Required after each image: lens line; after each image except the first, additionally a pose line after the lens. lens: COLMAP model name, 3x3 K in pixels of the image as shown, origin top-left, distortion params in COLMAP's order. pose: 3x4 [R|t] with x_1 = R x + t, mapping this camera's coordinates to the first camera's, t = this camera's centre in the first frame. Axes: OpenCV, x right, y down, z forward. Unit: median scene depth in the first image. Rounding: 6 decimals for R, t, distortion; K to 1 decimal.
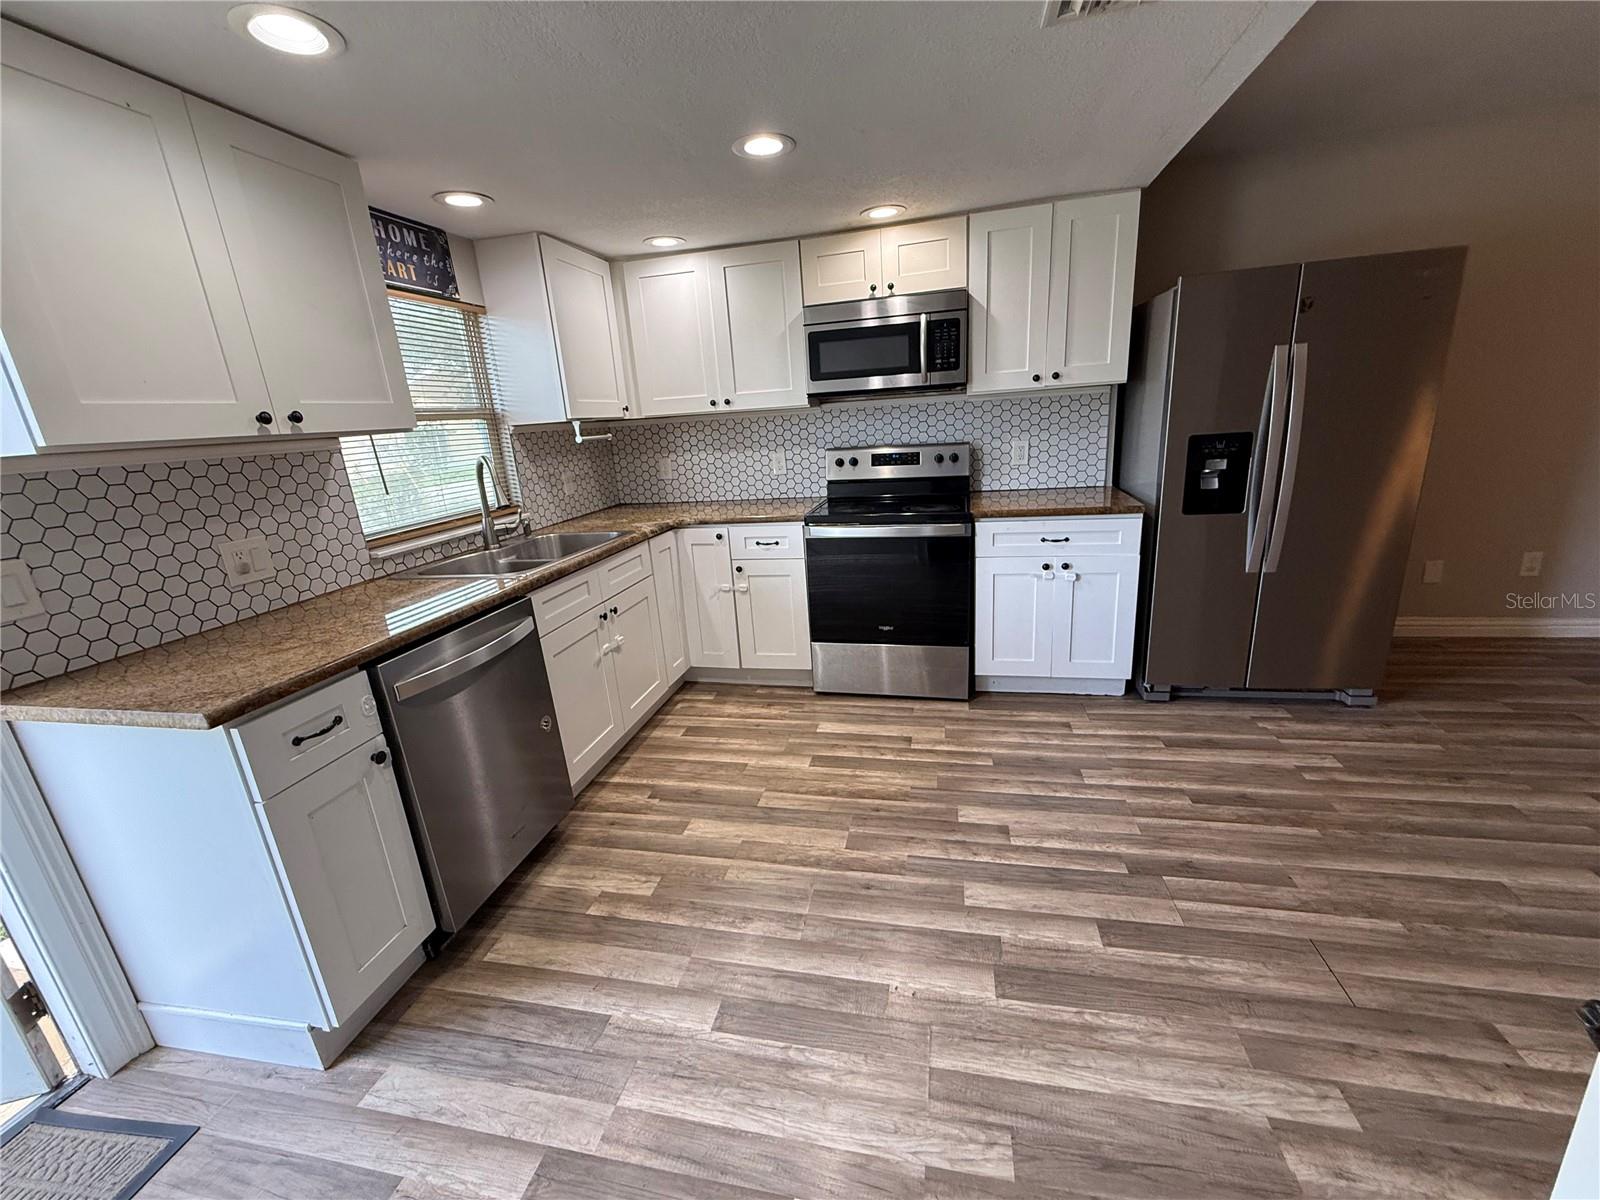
lens RADIAL K [[670.6, 0, 793.1], [0, 670.6, 597.7], [0, 0, 1]] dist [-0.003140, 0.000743]
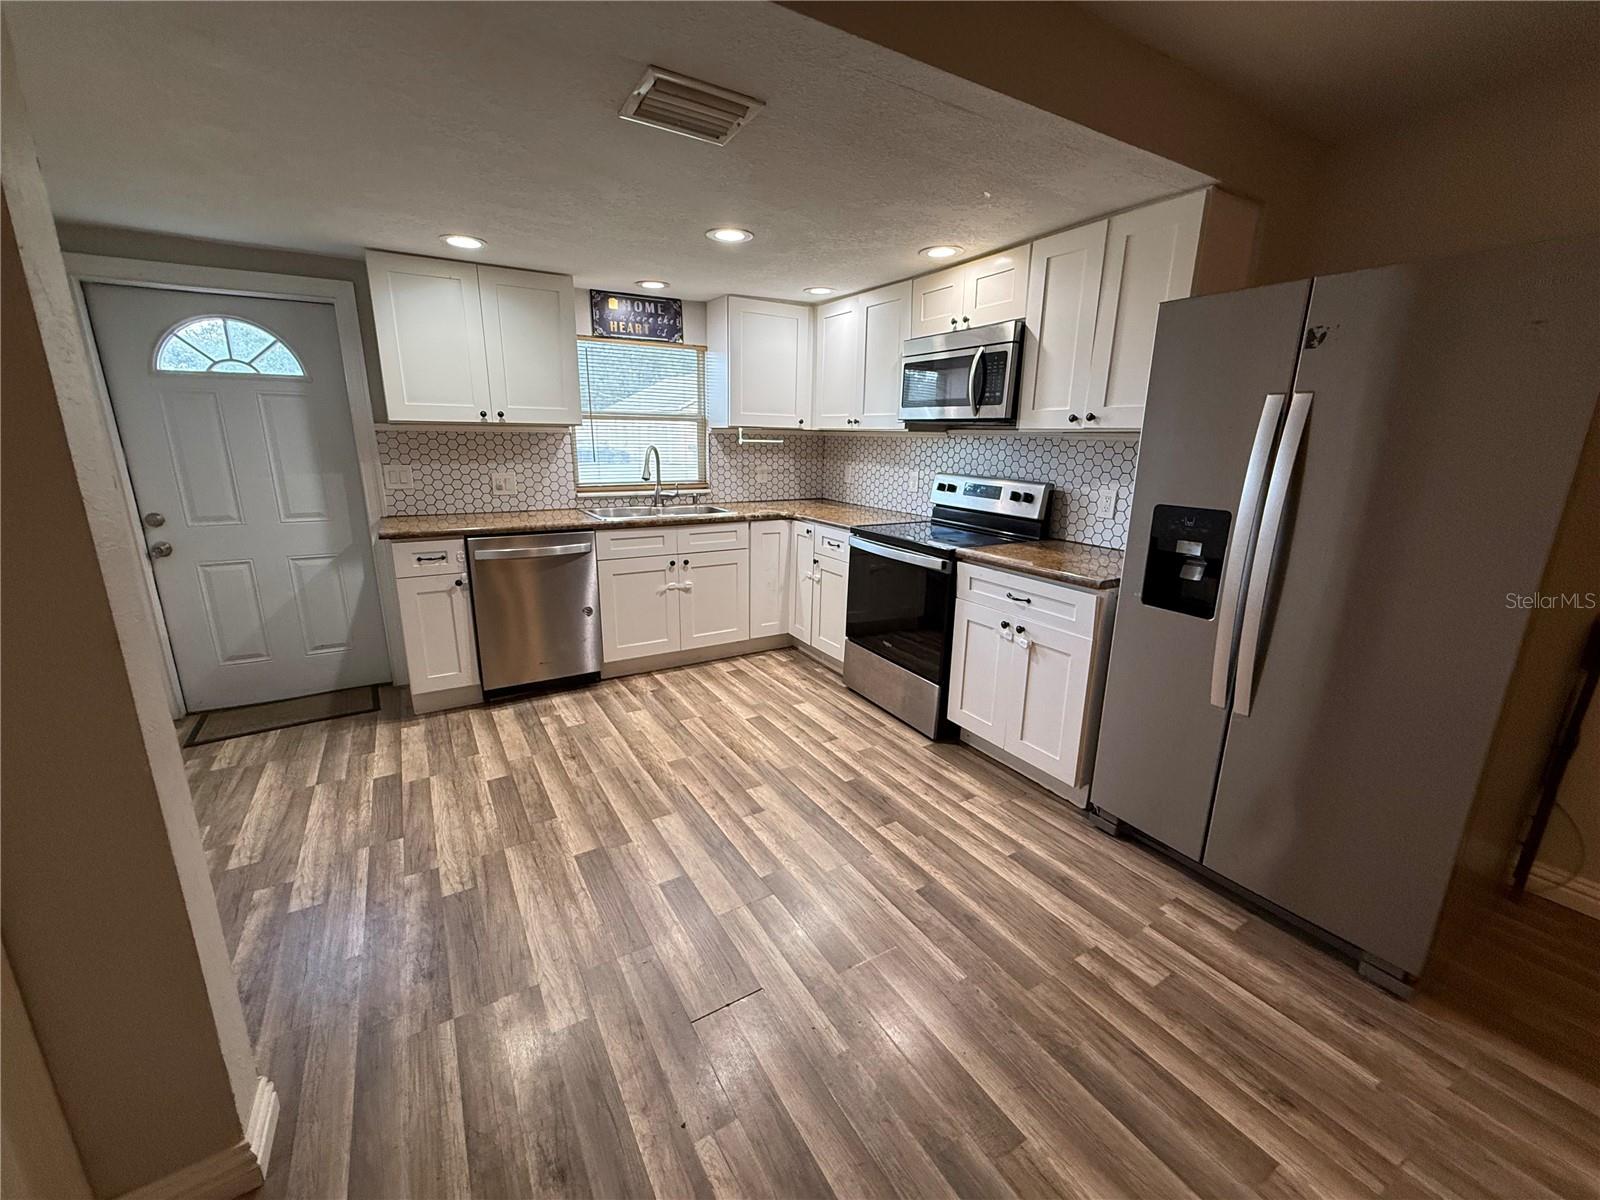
lens RADIAL K [[670.6, 0, 785.0], [0, 670.6, 595.4], [0, 0, 1]] dist [-0.003140, 0.000743]
pose [[0.662453, 0.250090, -0.706124, 0.871932], [-0.255987, 0.961456, 0.100366, -0.106920], [0.704008, 0.114271, 0.700939, 0.162278]]
